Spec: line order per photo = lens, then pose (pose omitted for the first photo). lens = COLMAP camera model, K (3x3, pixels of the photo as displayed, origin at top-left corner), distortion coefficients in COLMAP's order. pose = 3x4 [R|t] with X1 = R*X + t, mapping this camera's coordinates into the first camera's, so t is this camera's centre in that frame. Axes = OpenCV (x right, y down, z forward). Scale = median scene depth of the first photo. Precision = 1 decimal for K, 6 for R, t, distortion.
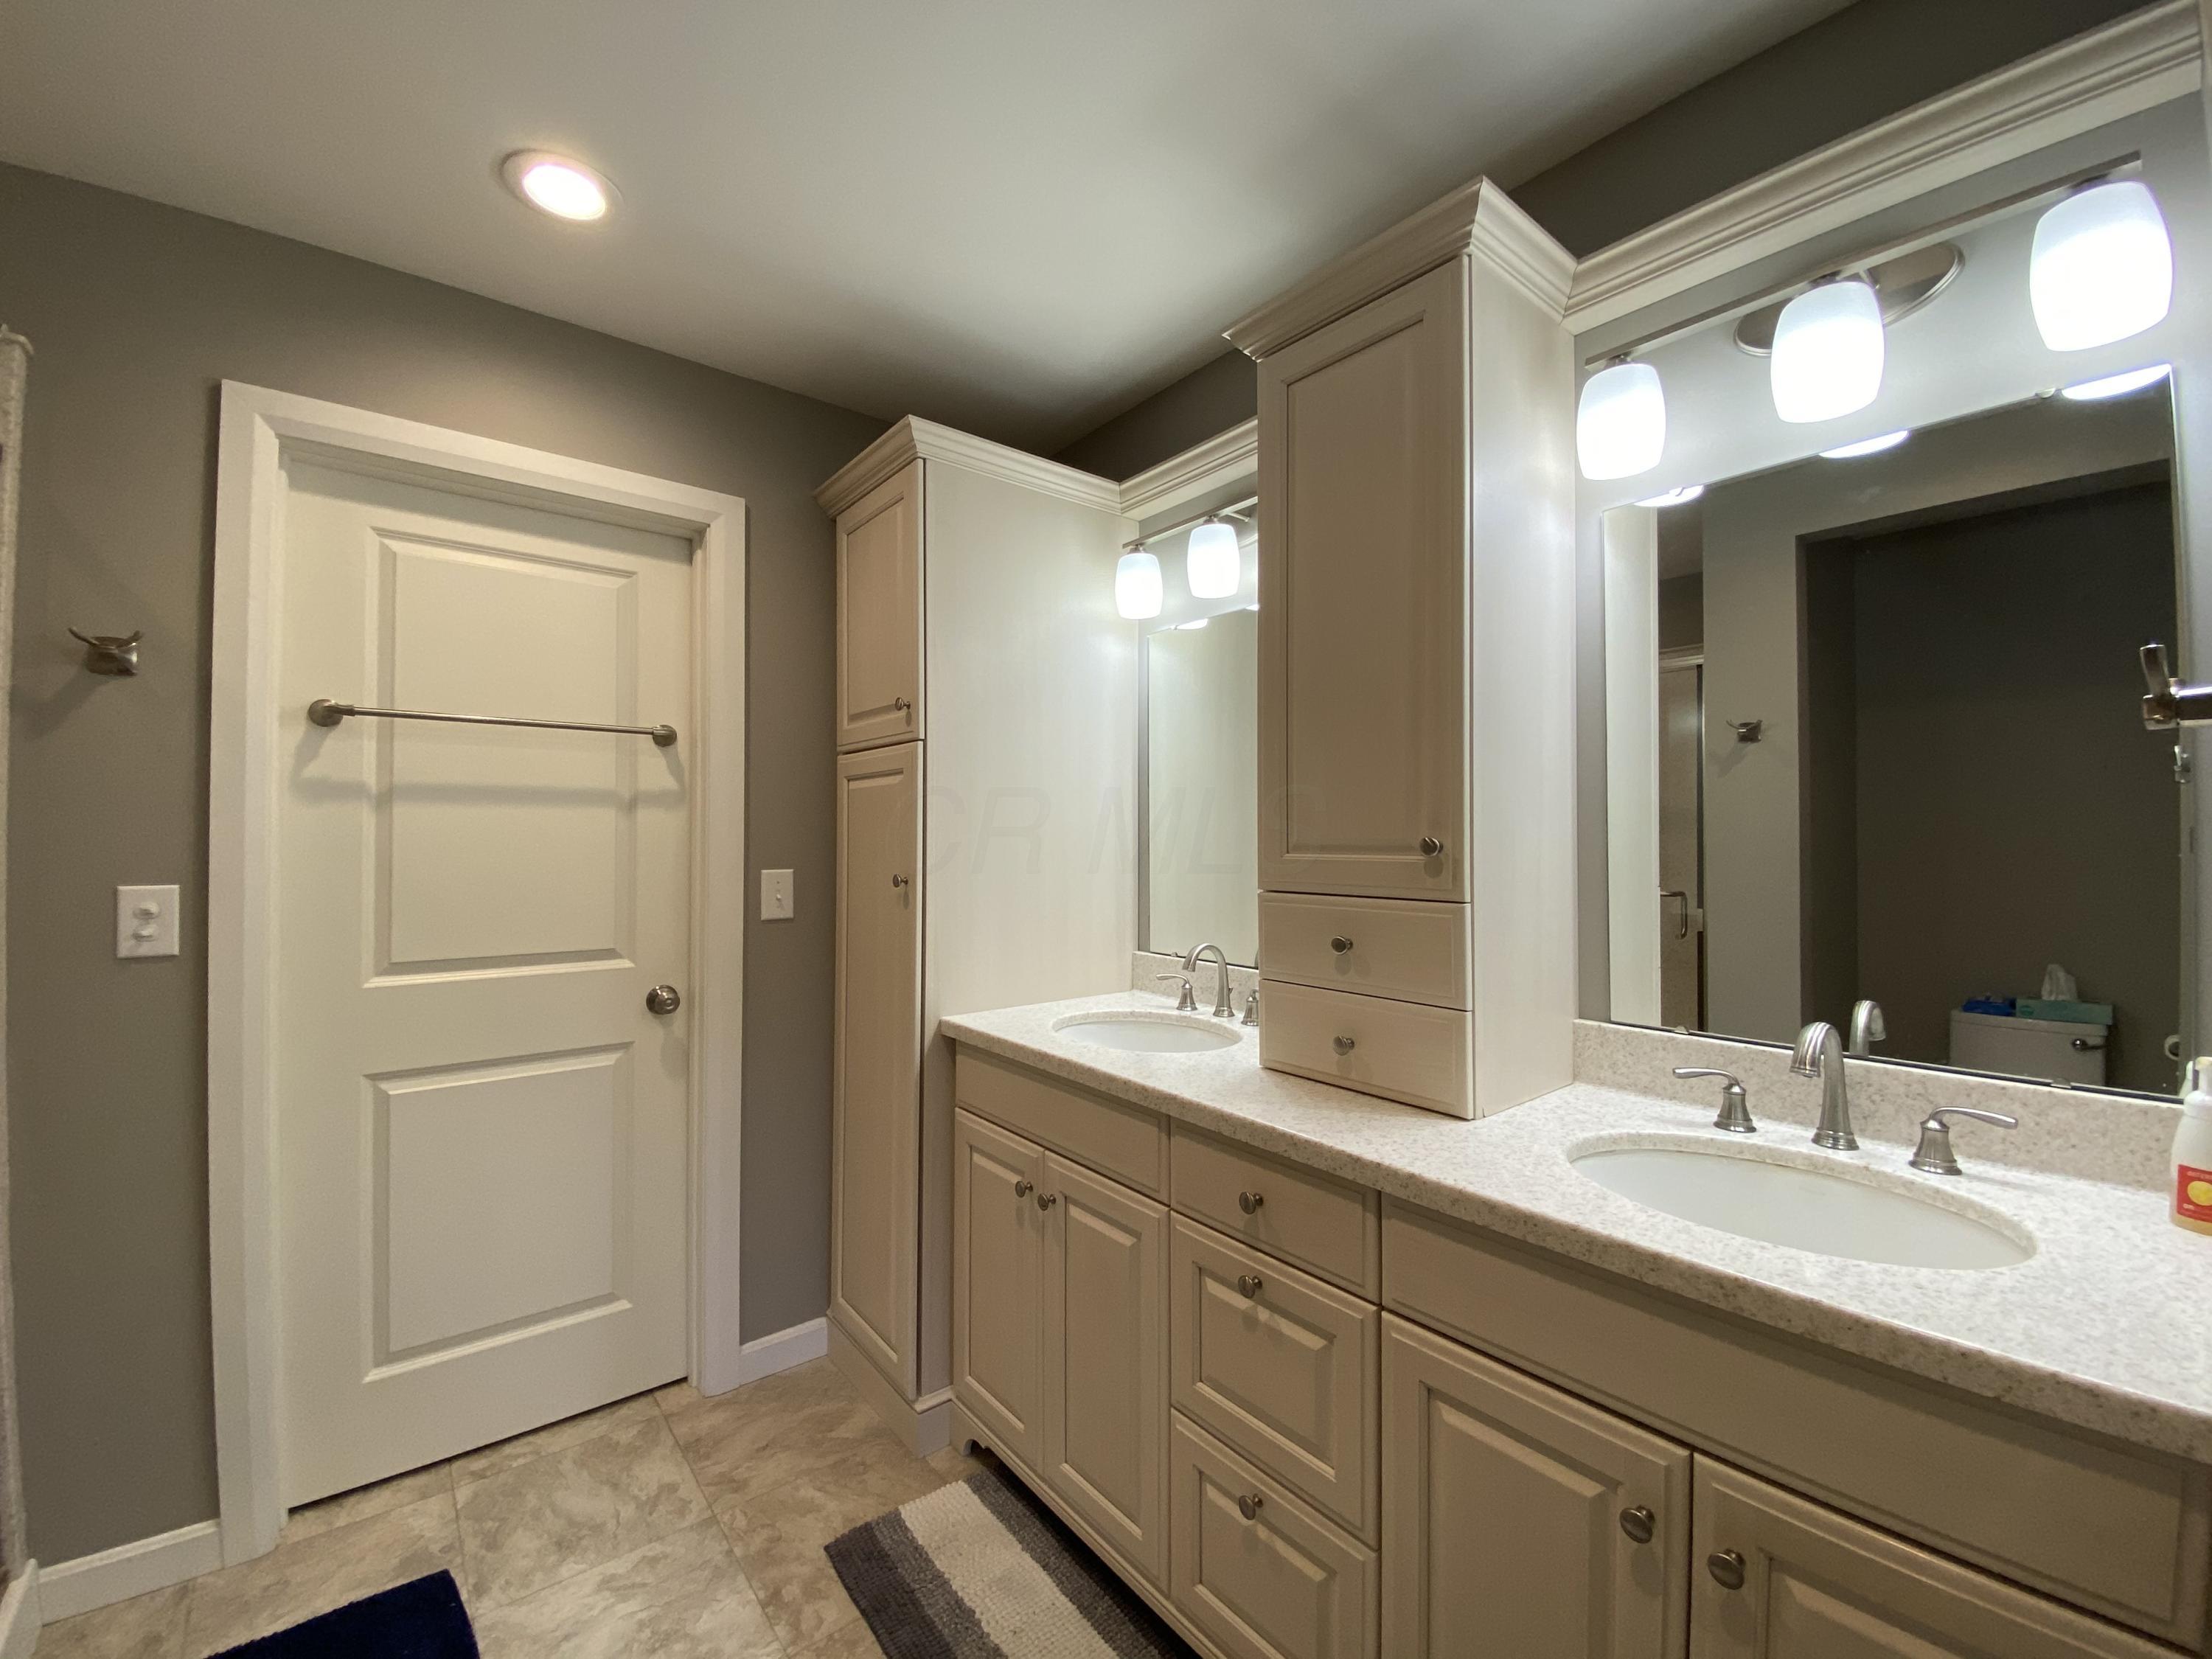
lens RADIAL K [[906.4, 0, 1102.2], [0, 906.4, 830.3], [0, 0, 1]] dist [0.020860, -0.020429]
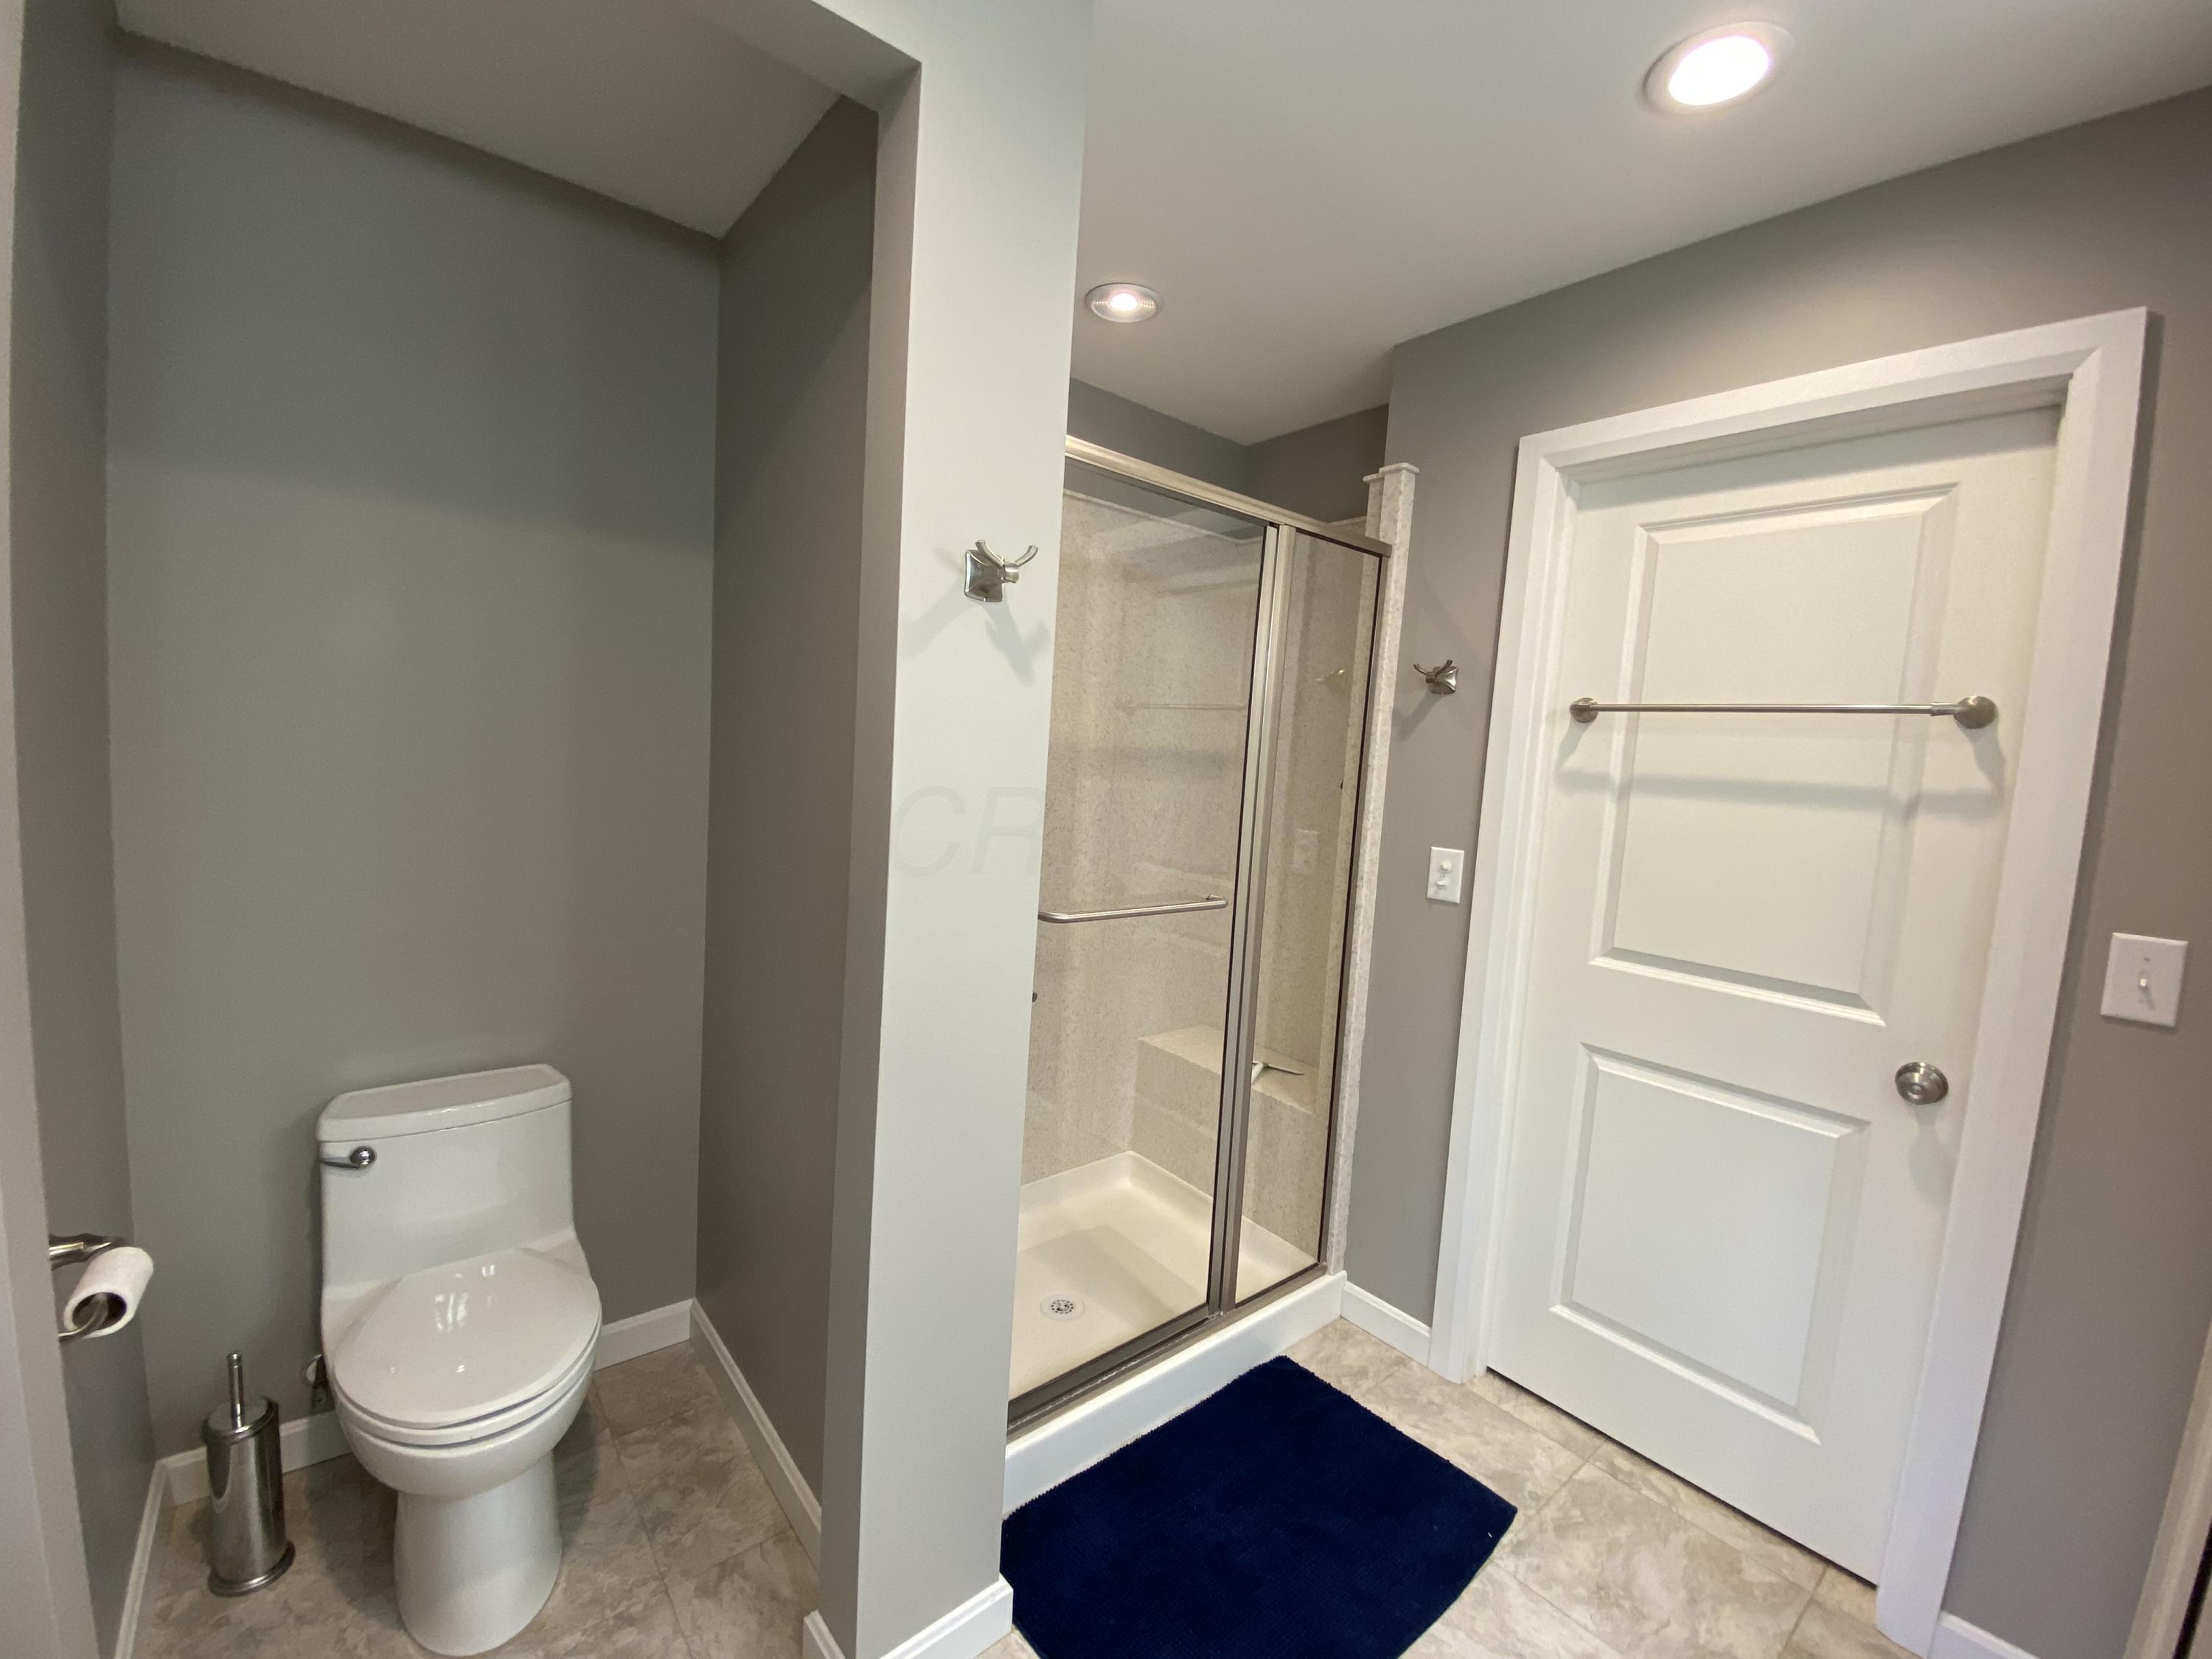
lens RADIAL K [[906.4, 0, 1102.2], [0, 906.4, 830.3], [0, 0, 1]] dist [0.020860, -0.020429]
pose [[0.005561, 0.089080, -0.996009, 0.246710], [-0.047078, 0.994943, 0.088722, -0.053290], [0.998876, 0.046397, 0.009726, 0.400517]]
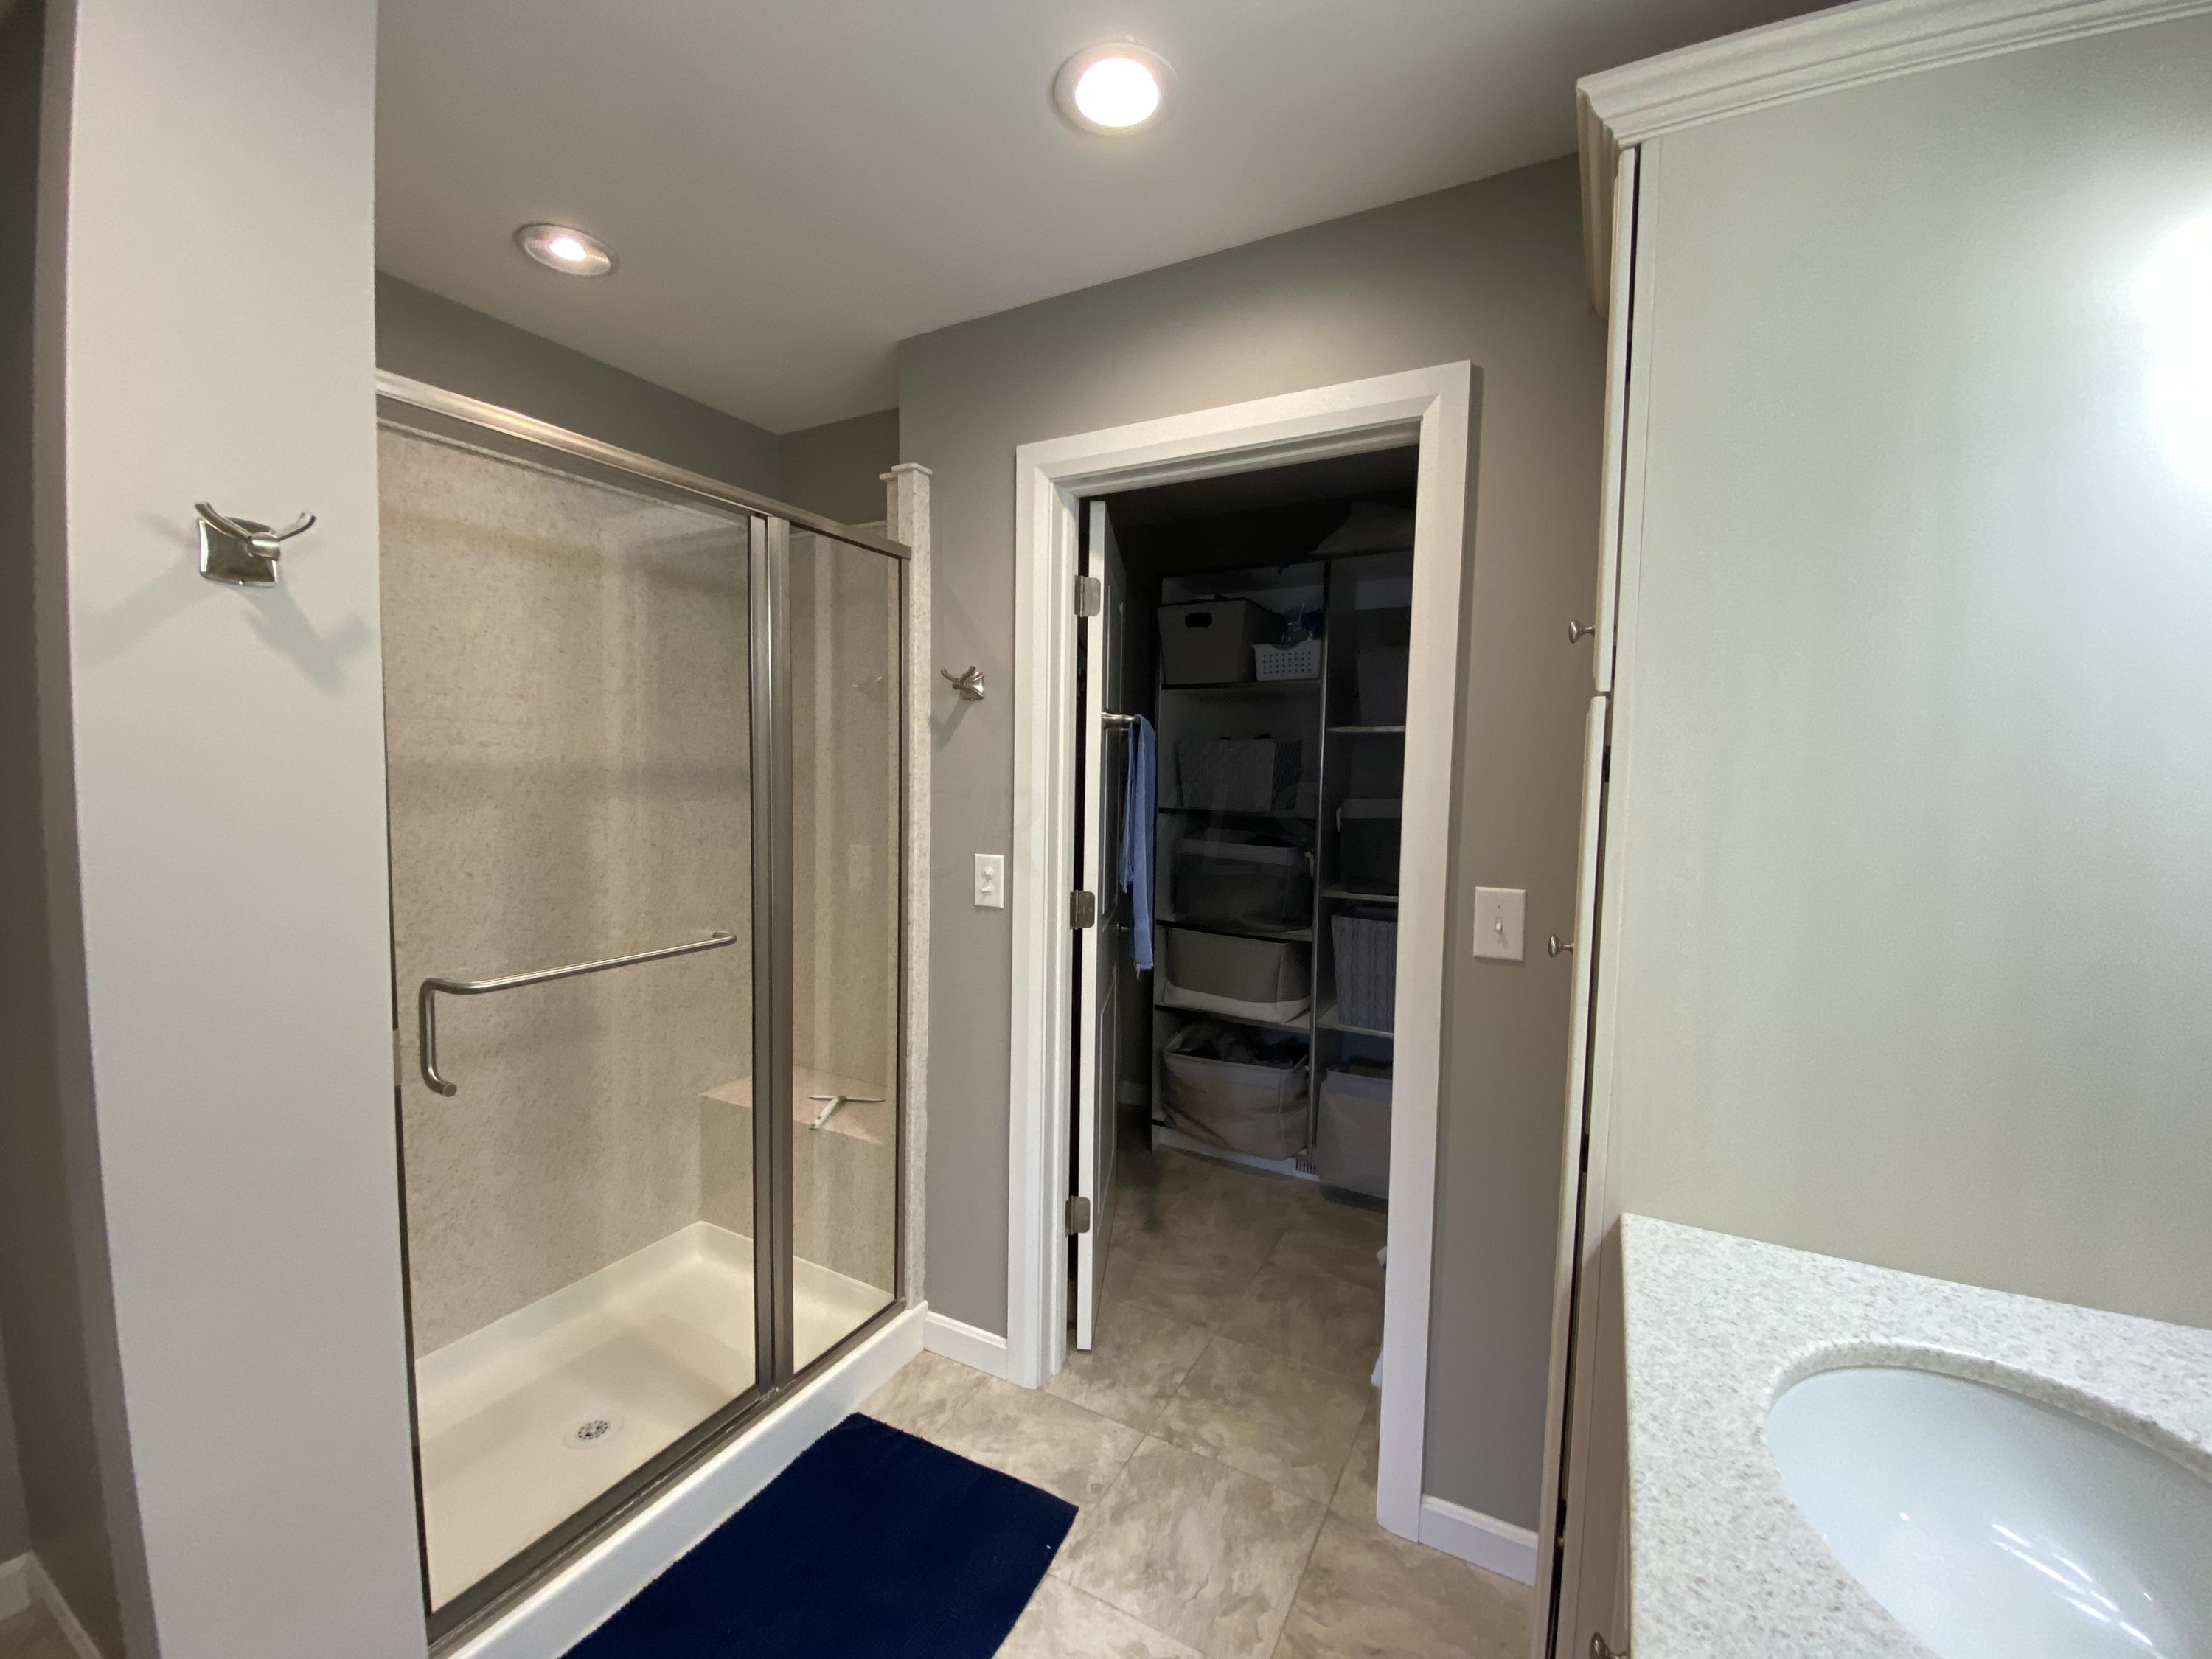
lens RADIAL K [[899.1, 0, 1109.5], [0, 899.1, 830.2], [0, 0, 1]] dist [0.032853, -0.027732]
pose [[0.375639, 0.067993, -0.924269, 0.209922], [-0.003956, 0.997414, 0.071765, -0.061606], [0.926758, -0.023301, 0.374936, 0.565668]]
